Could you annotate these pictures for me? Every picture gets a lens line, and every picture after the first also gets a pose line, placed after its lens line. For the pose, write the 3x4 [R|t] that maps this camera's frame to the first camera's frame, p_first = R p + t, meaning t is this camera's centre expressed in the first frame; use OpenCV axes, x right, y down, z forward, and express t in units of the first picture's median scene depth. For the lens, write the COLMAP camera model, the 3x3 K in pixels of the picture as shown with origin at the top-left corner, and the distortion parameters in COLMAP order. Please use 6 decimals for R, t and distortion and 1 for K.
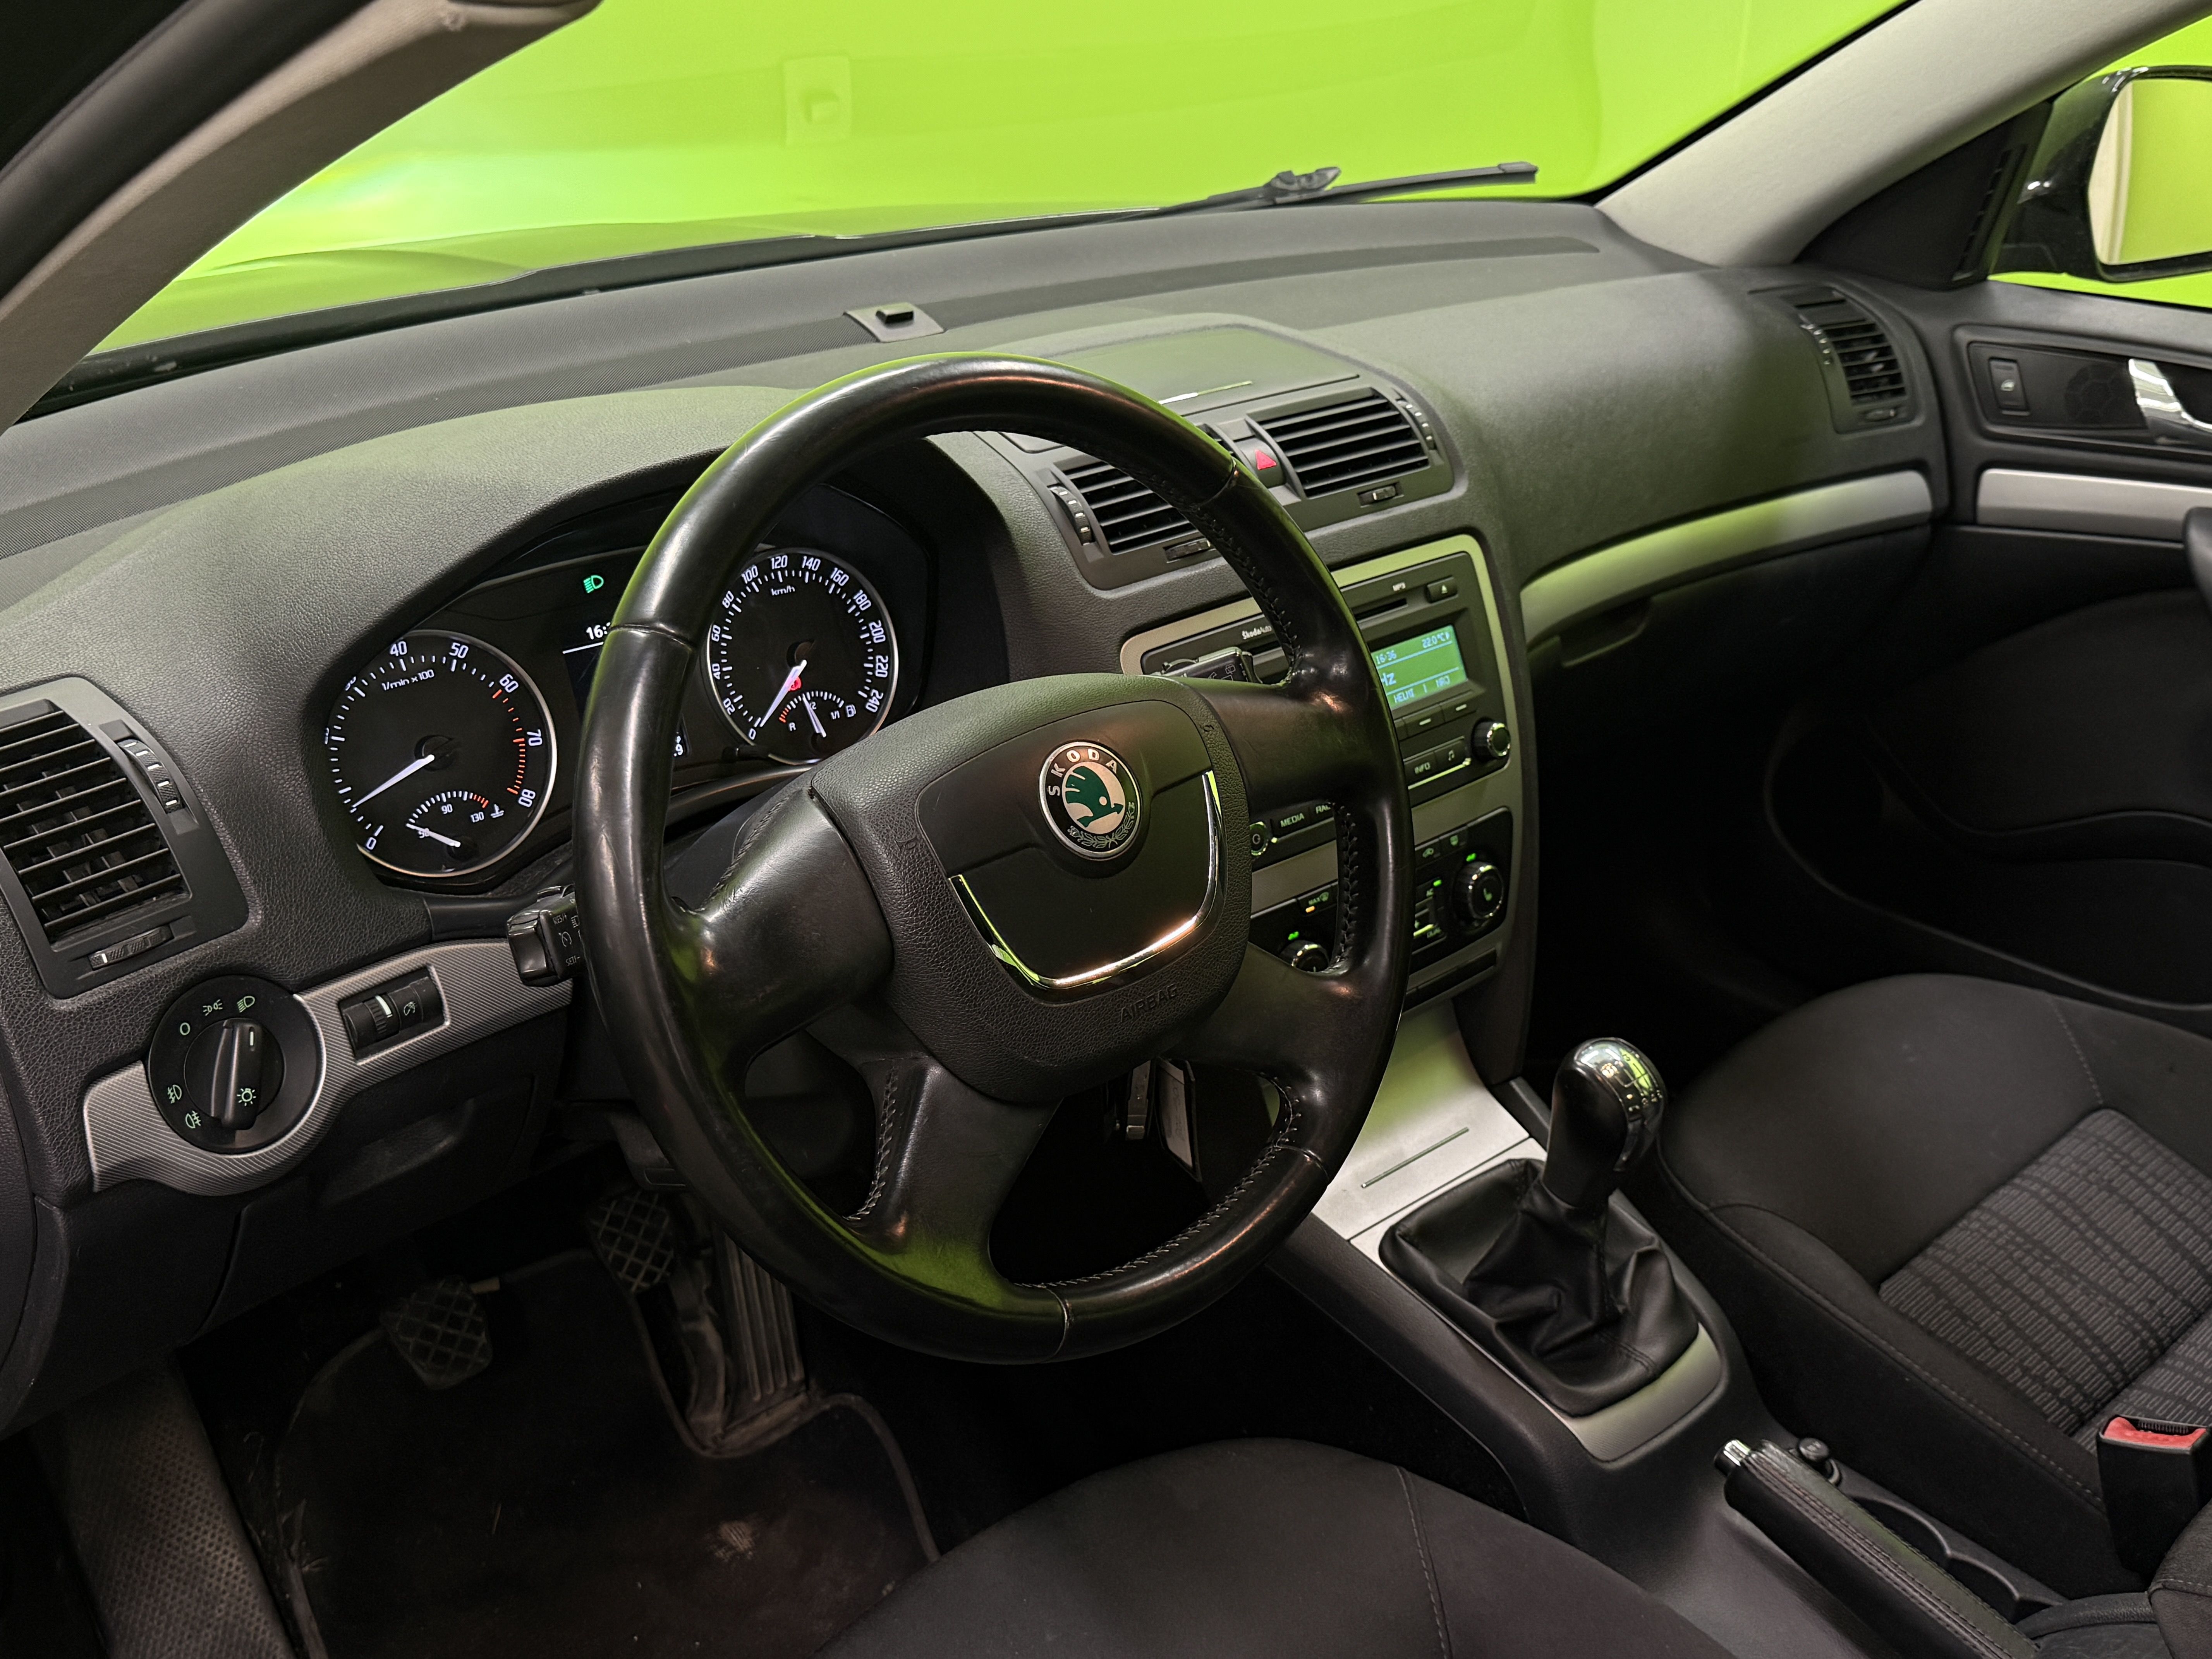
lens RADIAL K [[2206.6, 0, 1105.4], [0, 2206.6, 825.8], [0, 0, 1]] dist [0.062056, 0.000000]
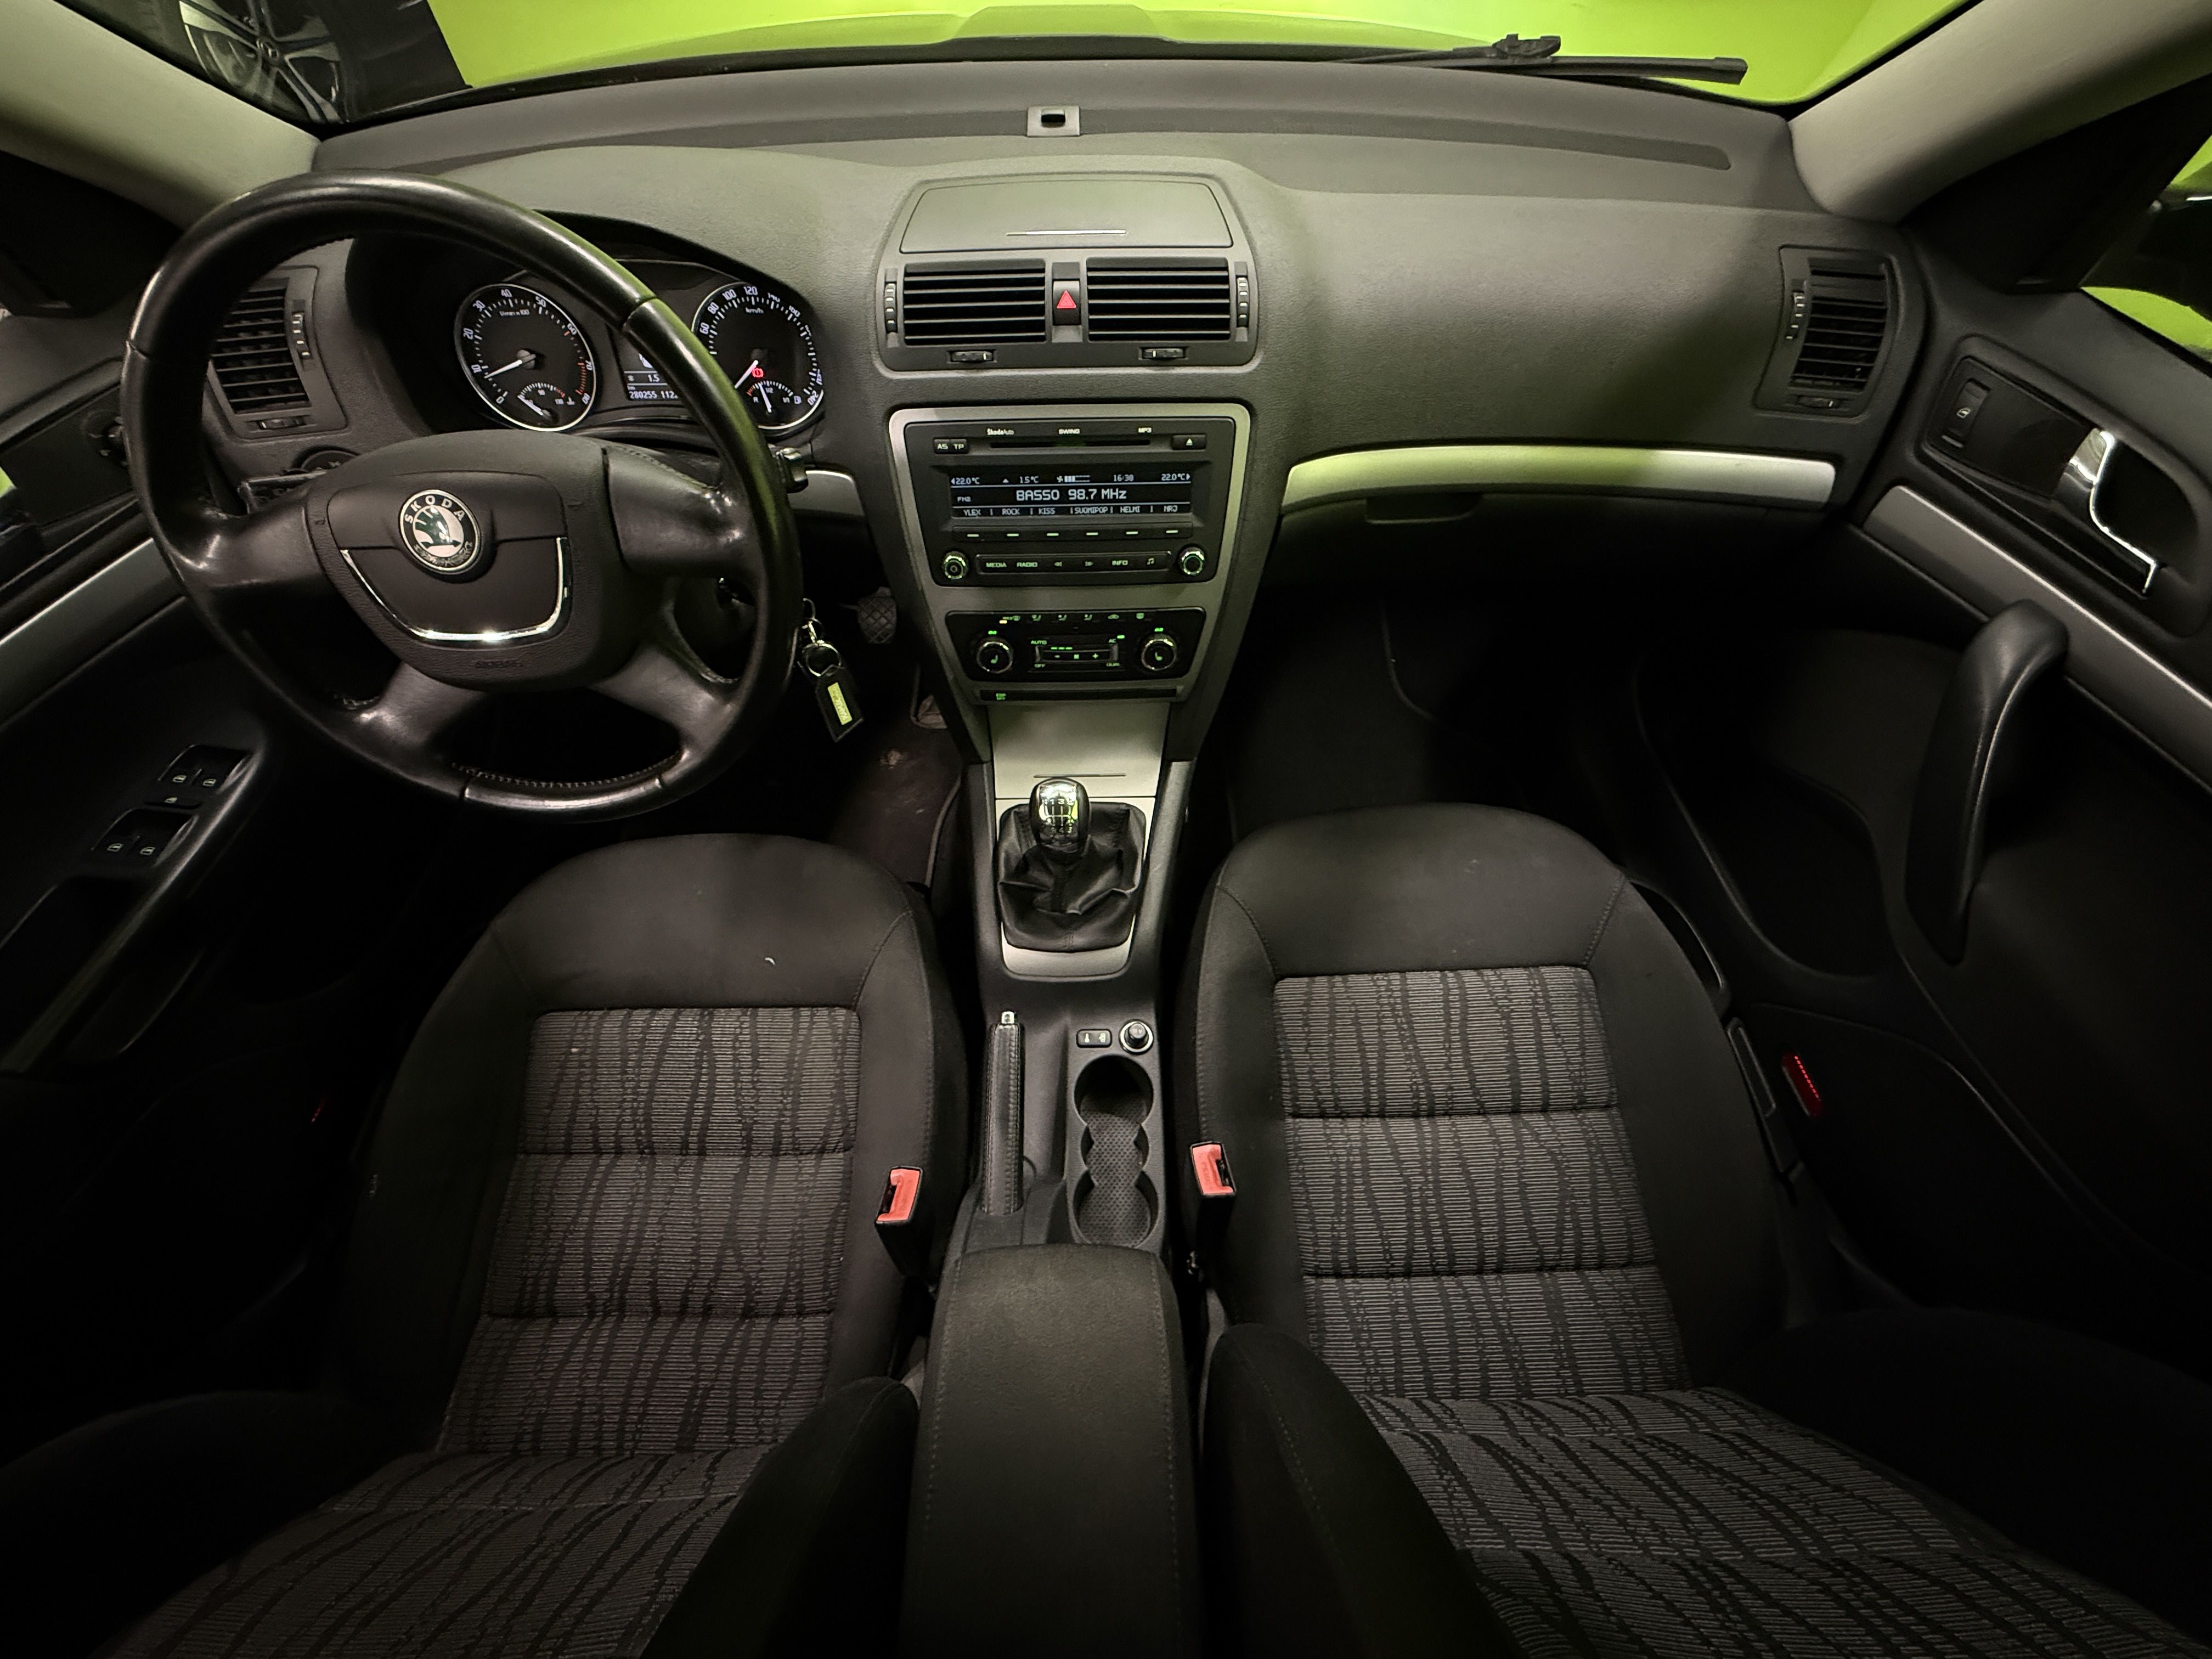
lens RADIAL K [[884.5, 0, 1094.4], [0, 884.5, 829.9], [0, 0, 1]] dist [-0.001757, -0.000845]
pose [[0.751740, 0.522417, -0.402452, 0.462051], [-0.263822, 0.797554, 0.542500, -0.200181], [0.604388, -0.301643, 0.737378, 0.494763]]
